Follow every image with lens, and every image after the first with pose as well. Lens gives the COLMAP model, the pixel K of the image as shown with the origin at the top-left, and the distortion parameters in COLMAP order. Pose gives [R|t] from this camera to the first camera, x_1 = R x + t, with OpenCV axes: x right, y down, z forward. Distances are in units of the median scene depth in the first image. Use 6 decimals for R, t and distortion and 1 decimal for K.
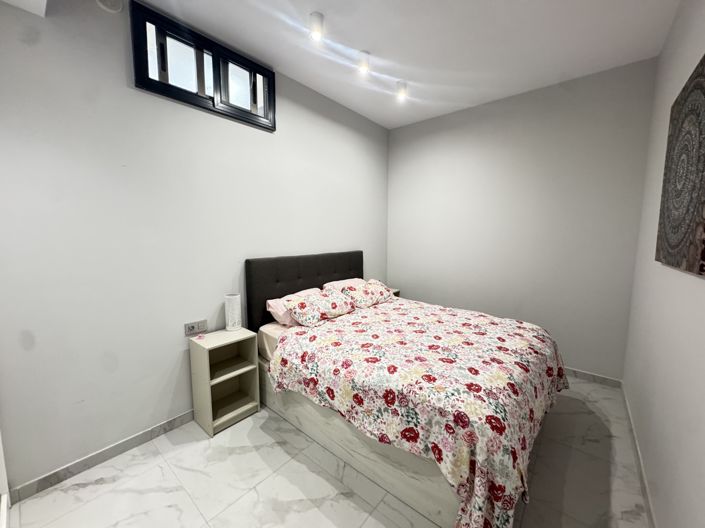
lens RADIAL K [[282.3, 0, 352.2], [0, 282.3, 263.0], [0, 0, 1]] dist [-0.003113, -0.000123]
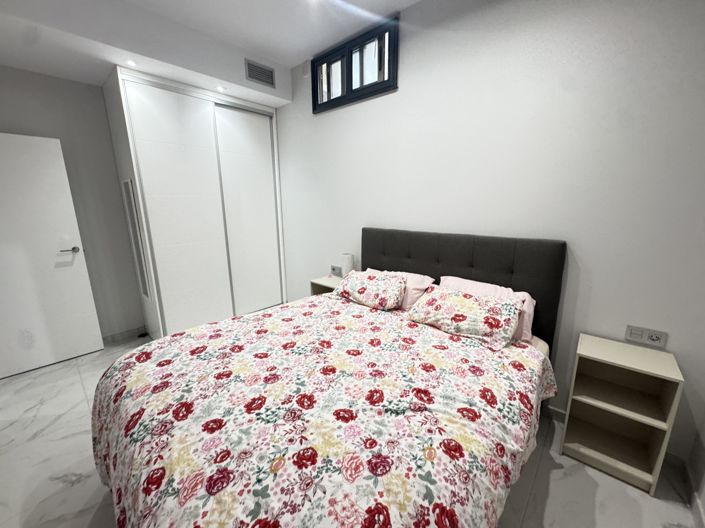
lens RADIAL K [[282.3, 0, 351.2], [0, 282.3, 264.5], [0, 0, 1]] dist [-0.003113, -0.000123]
pose [[-0.042472, 0.209600, -0.976864, 0.801590], [-0.096640, 0.972300, 0.212823, -0.110273], [0.994413, 0.103444, -0.021039, 1.042163]]
